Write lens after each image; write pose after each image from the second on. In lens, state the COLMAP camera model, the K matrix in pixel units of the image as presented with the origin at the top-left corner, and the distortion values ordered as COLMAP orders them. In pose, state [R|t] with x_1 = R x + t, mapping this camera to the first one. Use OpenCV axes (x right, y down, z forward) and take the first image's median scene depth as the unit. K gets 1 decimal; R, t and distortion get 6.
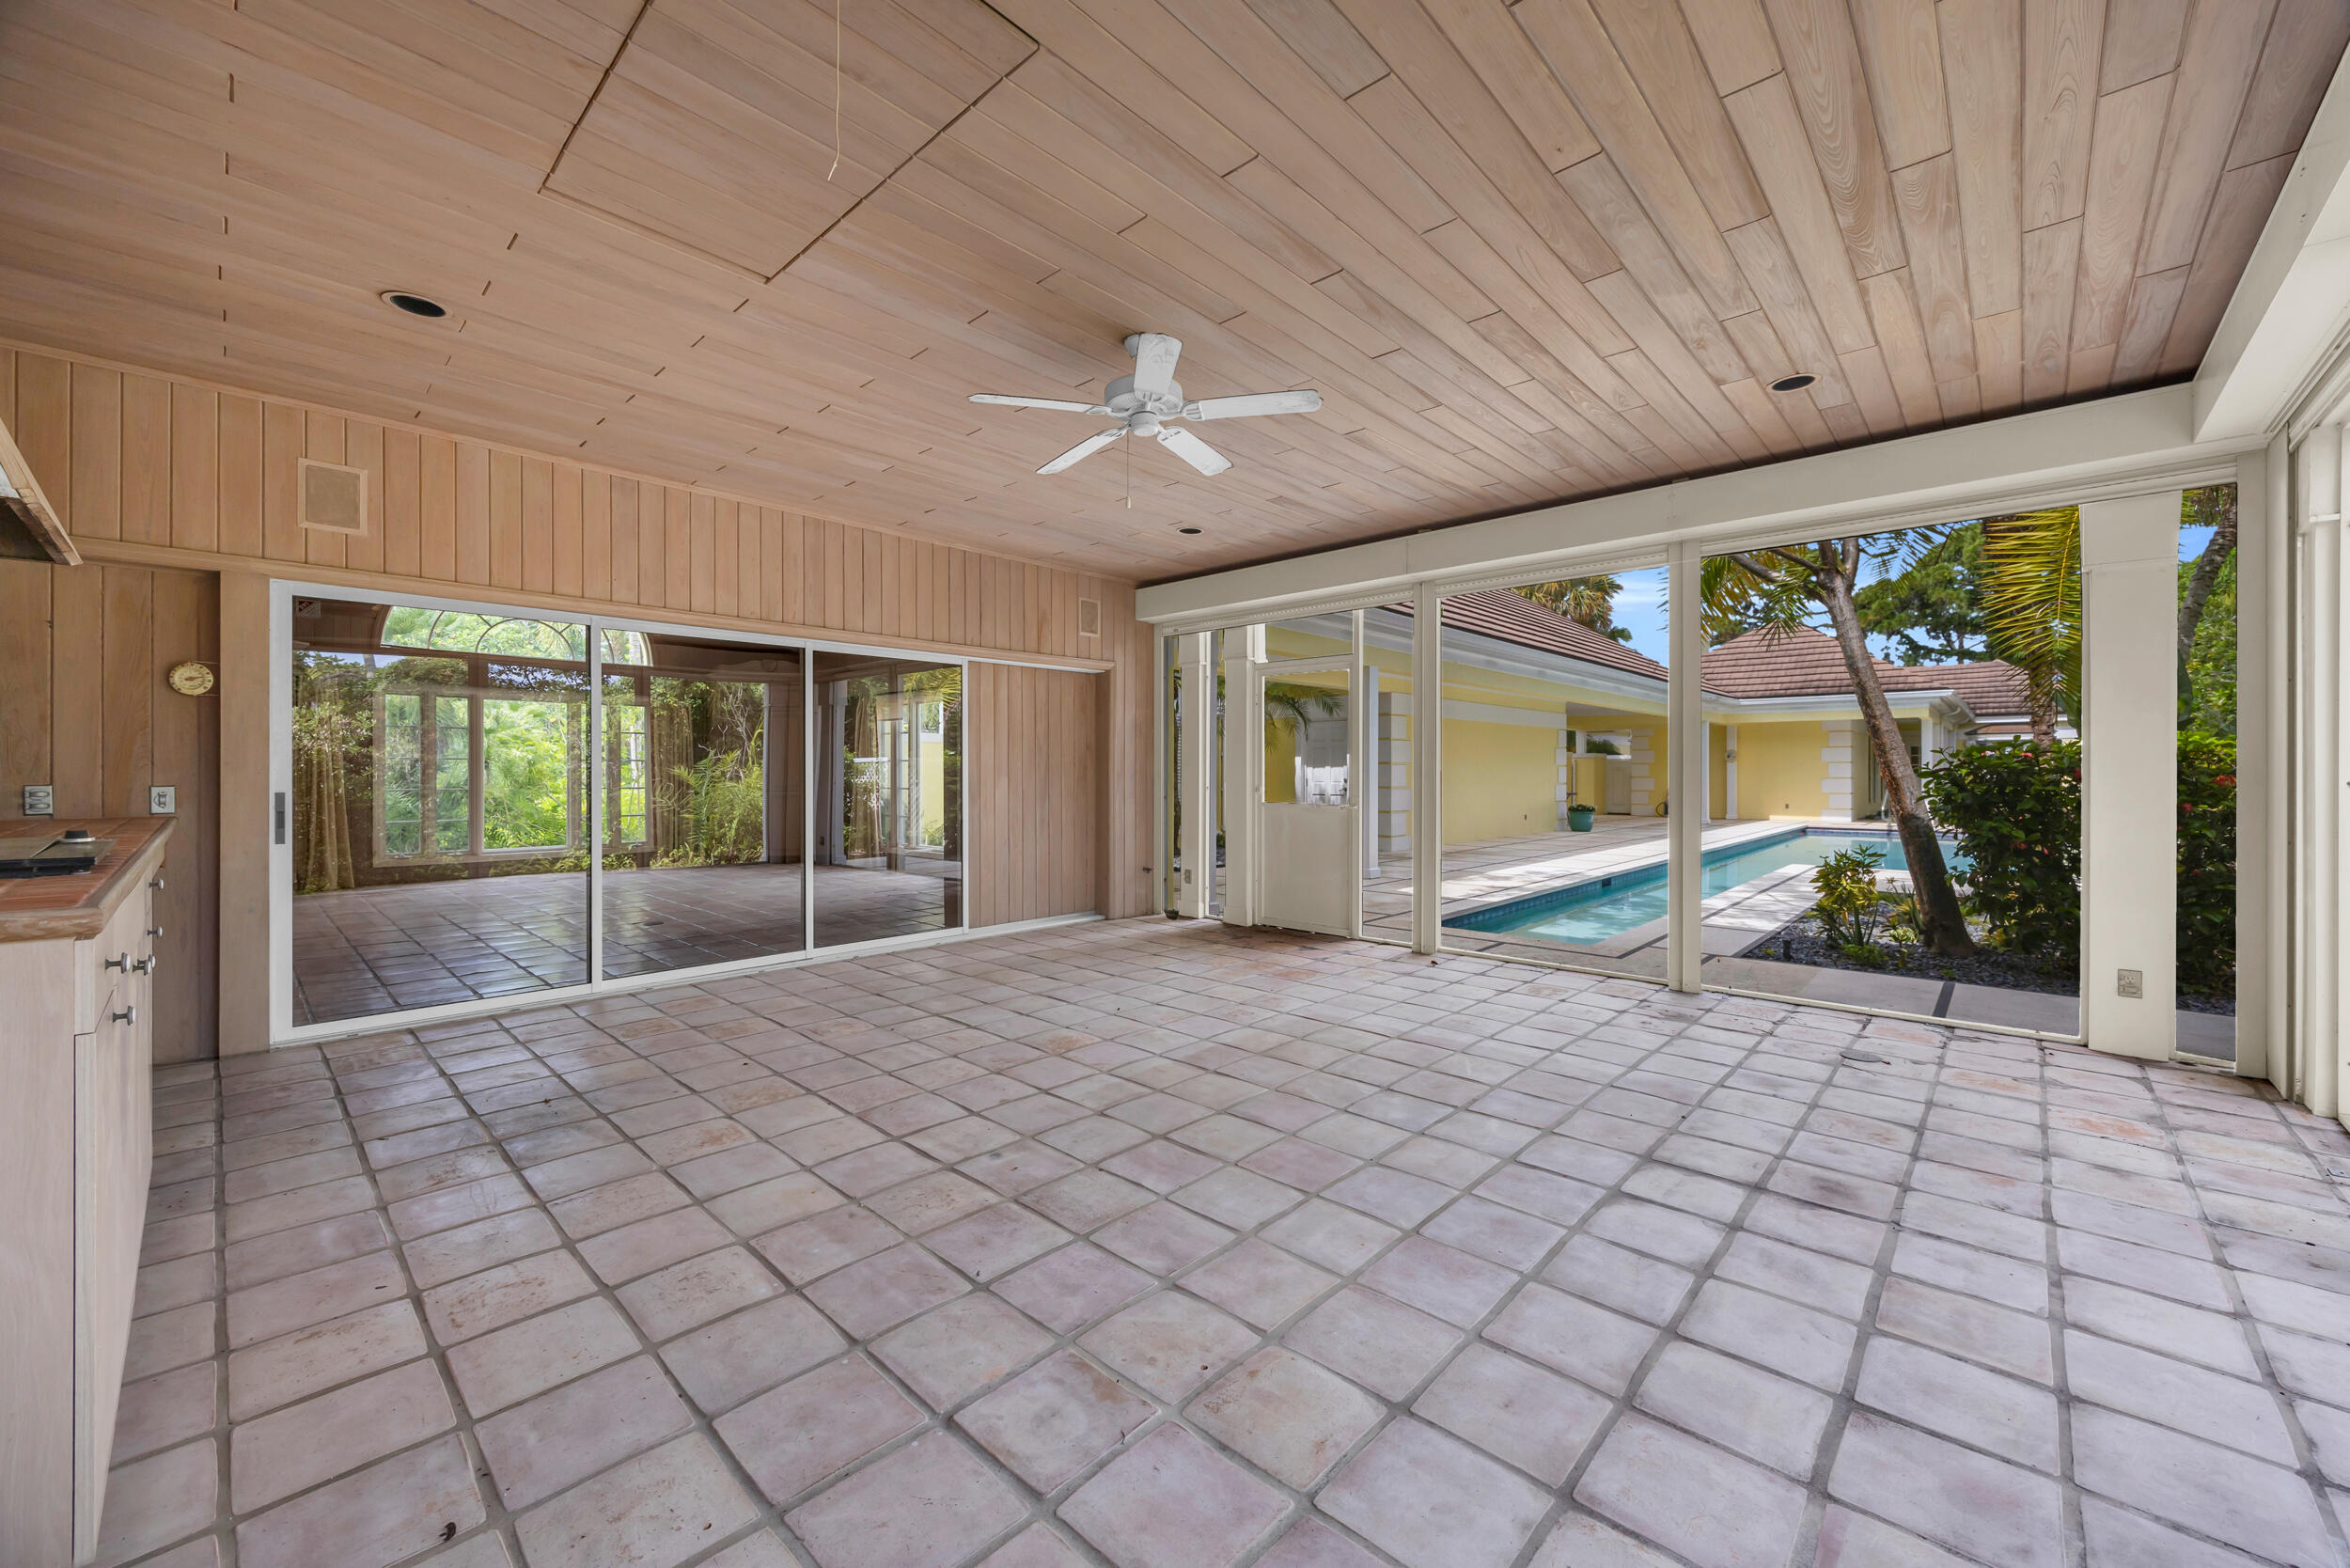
lens RADIAL K [[904.7, 0, 1181.9], [0, 904.7, 772.3], [0, 0, 1]] dist [-0.007780, -0.000095]
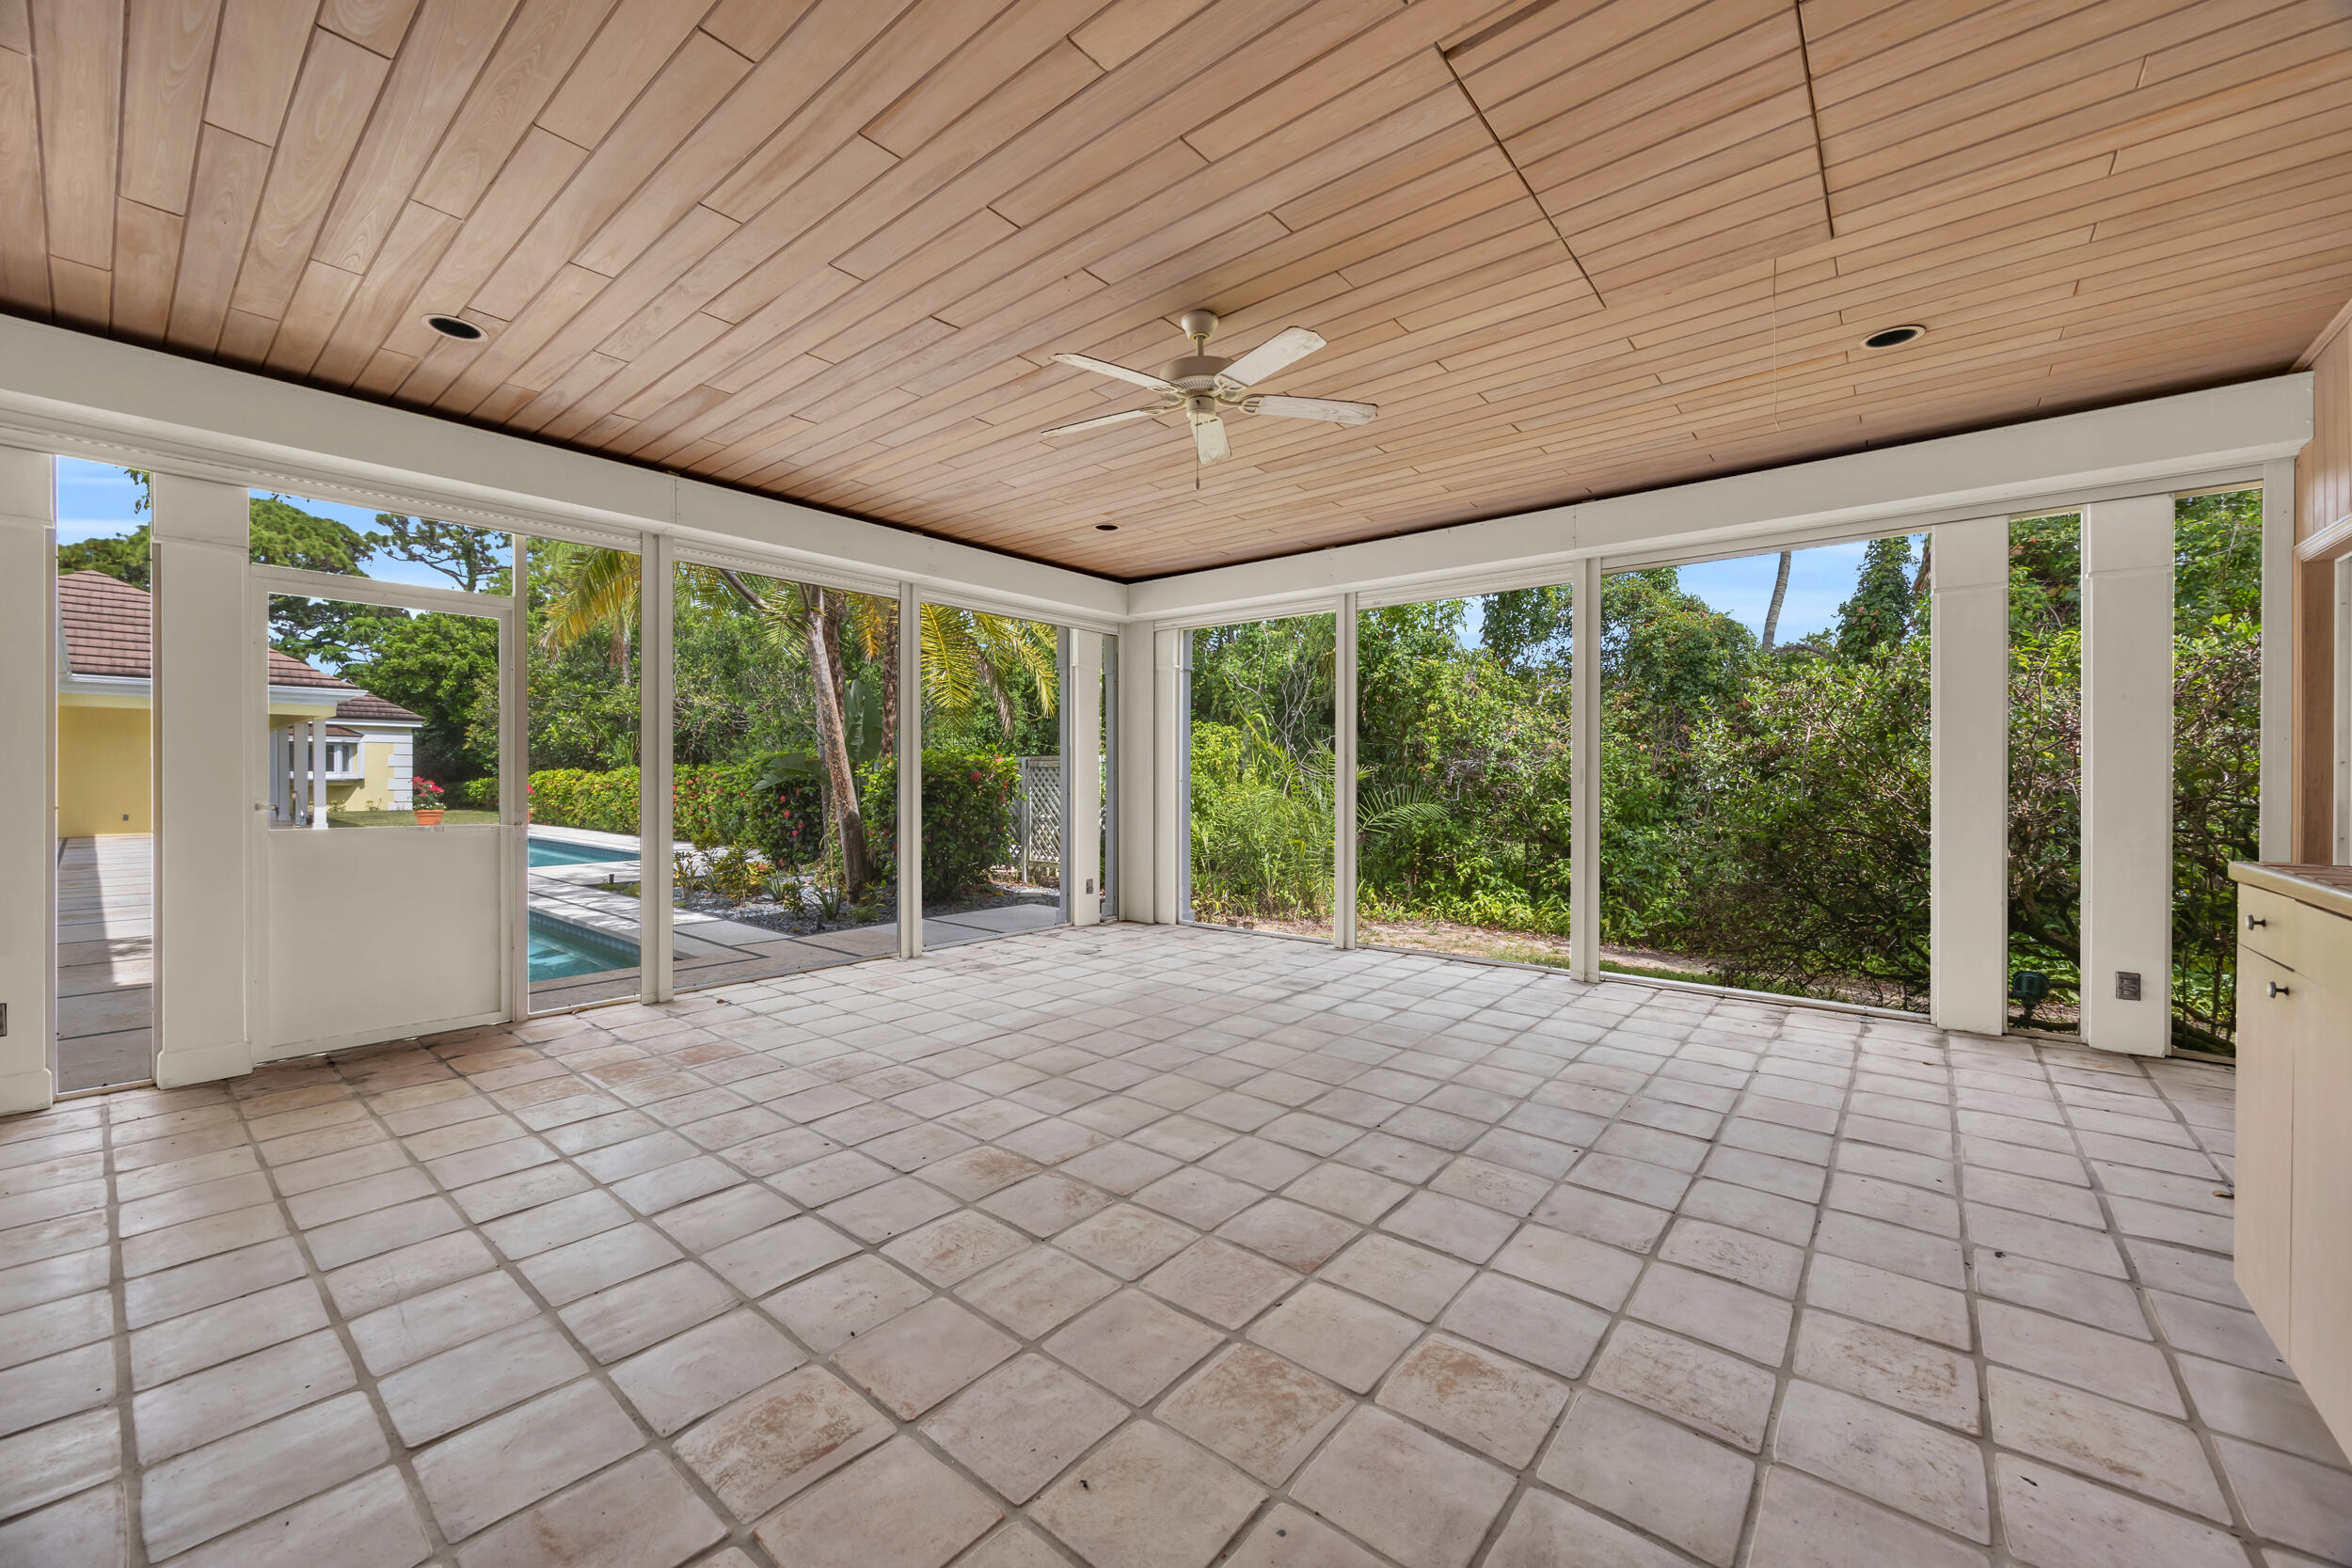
lens RADIAL K [[895.4, 0, 1163.7], [0, 895.4, 776.2], [0, 0, 1]] dist [-0.008195, 0.000098]
pose [[-0.045589, -0.002029, 0.998958, -1.098214], [-0.002133, 0.999996, 0.001933, -0.002451], [-0.998958, -0.002042, -0.045593, 1.208857]]
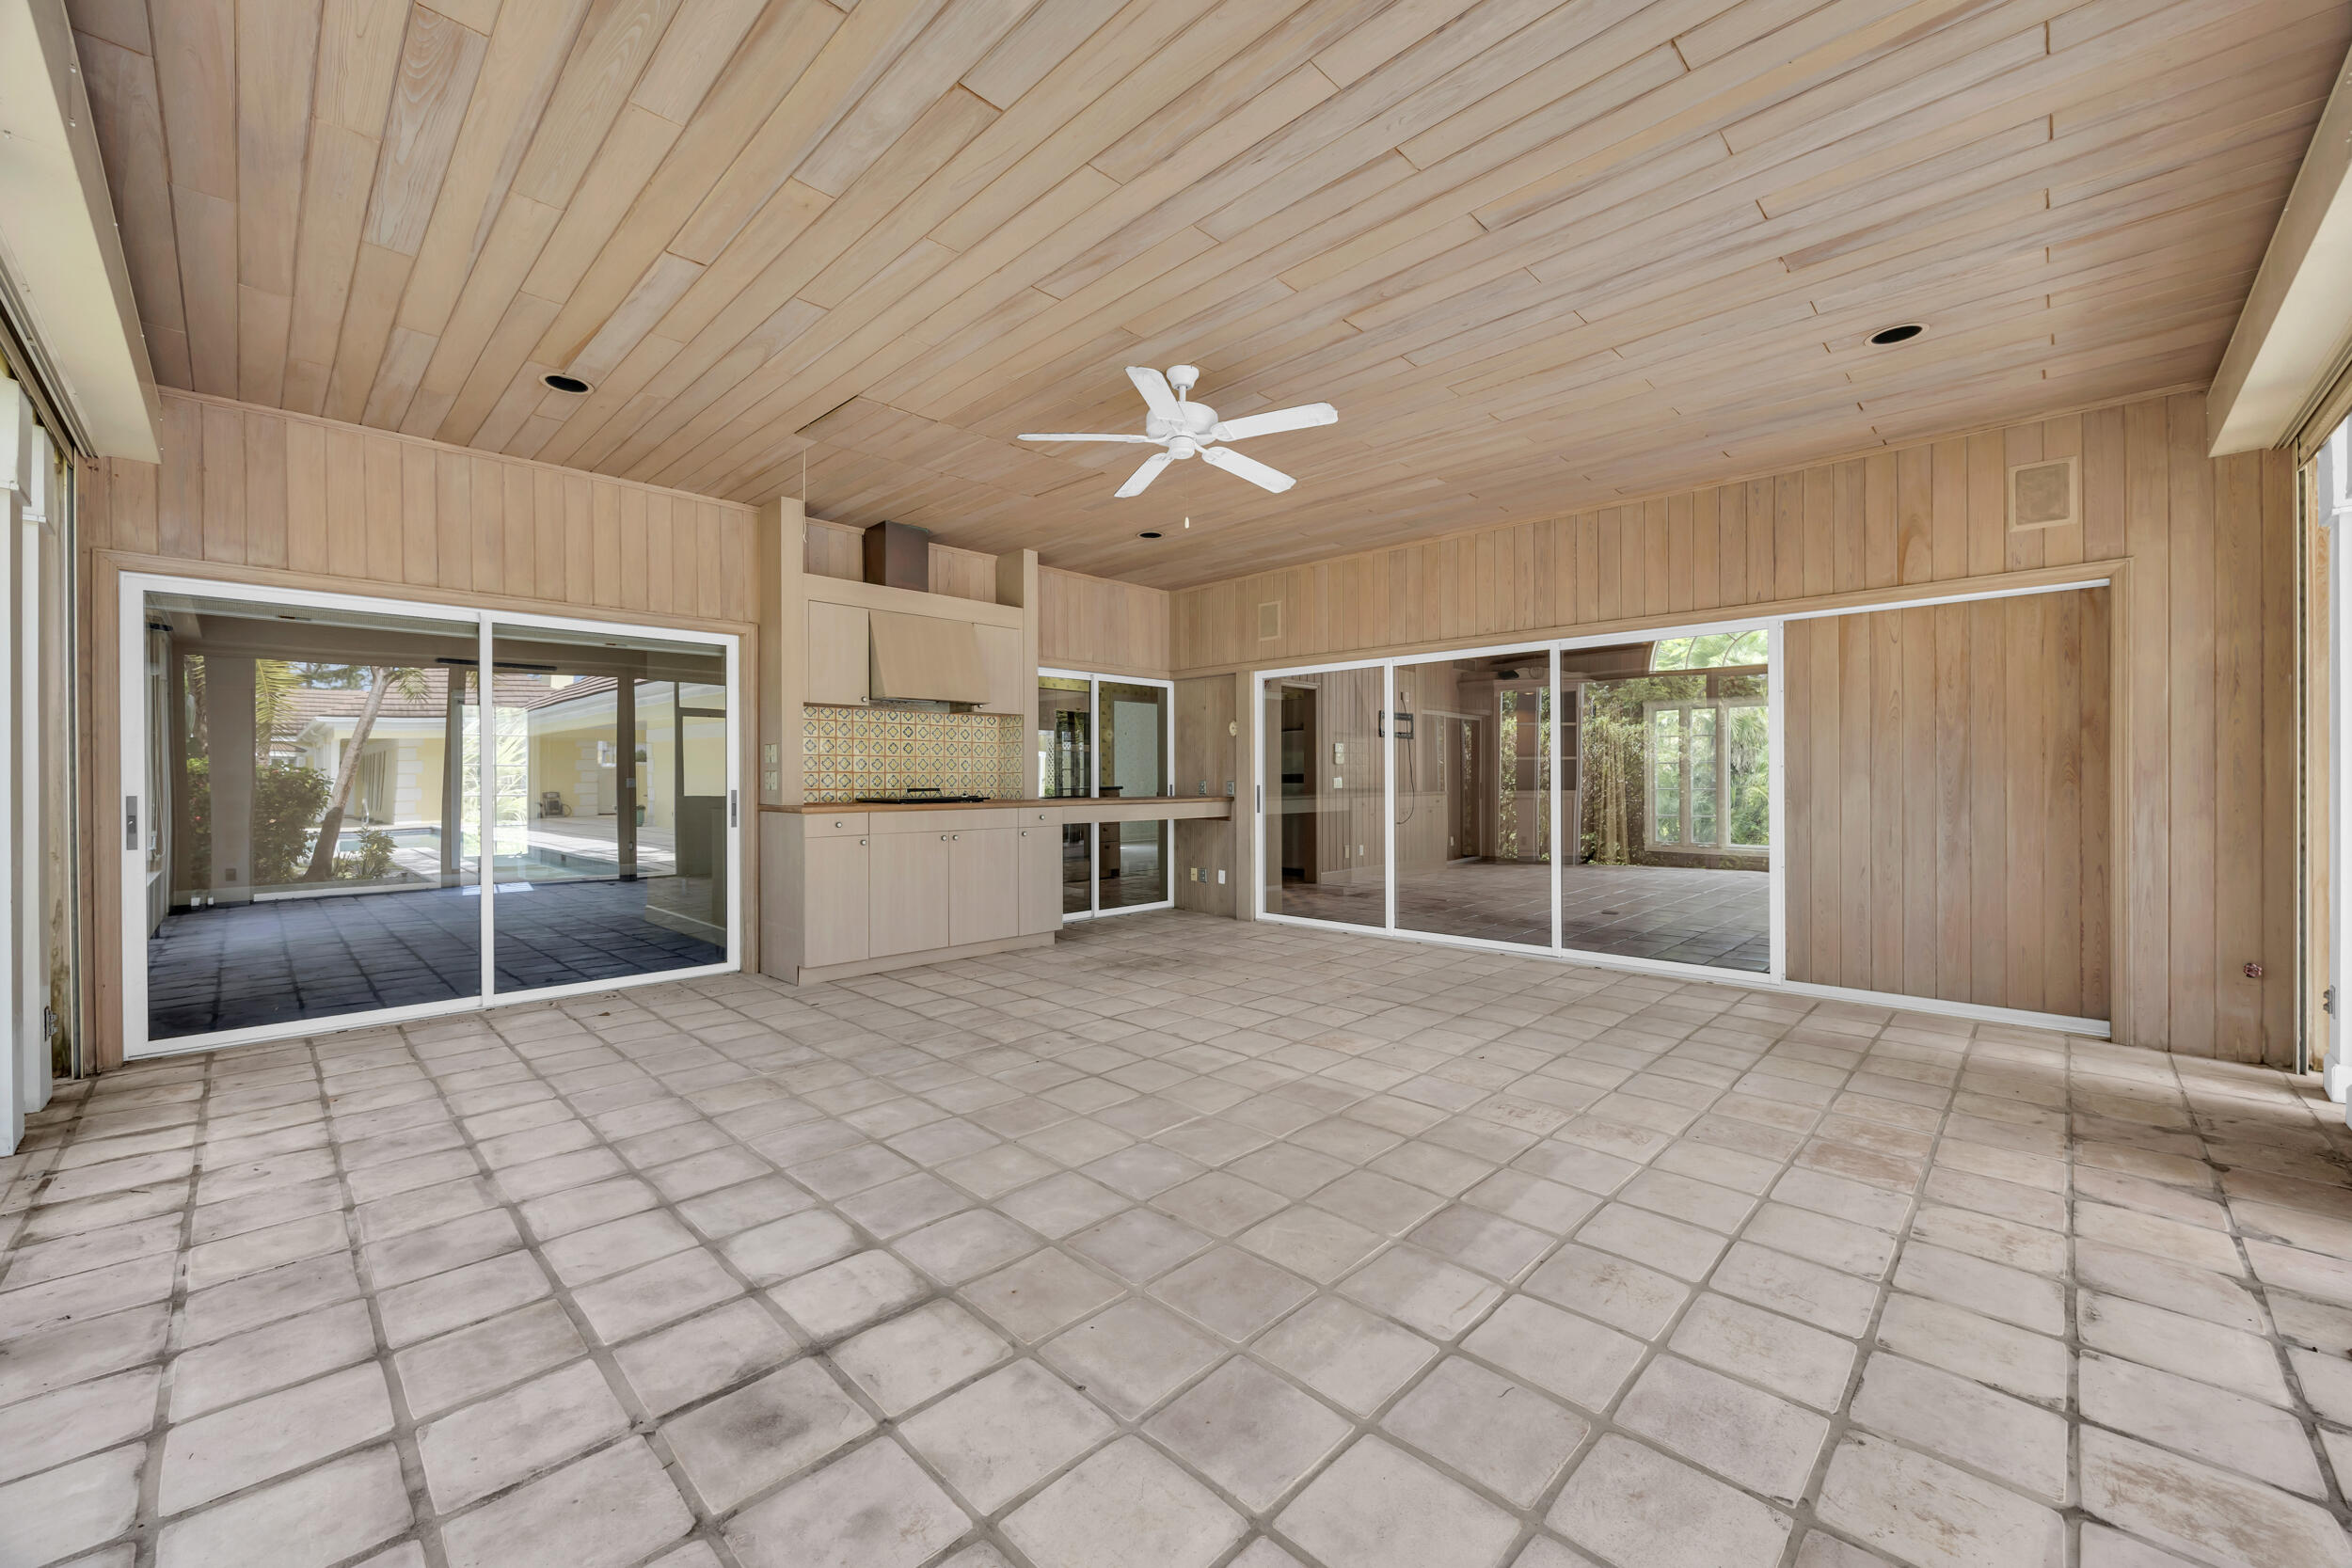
lens RADIAL K [[919.7, 0, 1174.9], [0, 919.7, 780.5], [0, 0, 1]] dist [-0.002206, -0.000189]
pose [[-0.029860, 0.001587, -0.999553, 1.183409], [0.004636, 0.999988, 0.001449, 0.011756], [0.999543, -0.004590, -0.029867, 1.142799]]
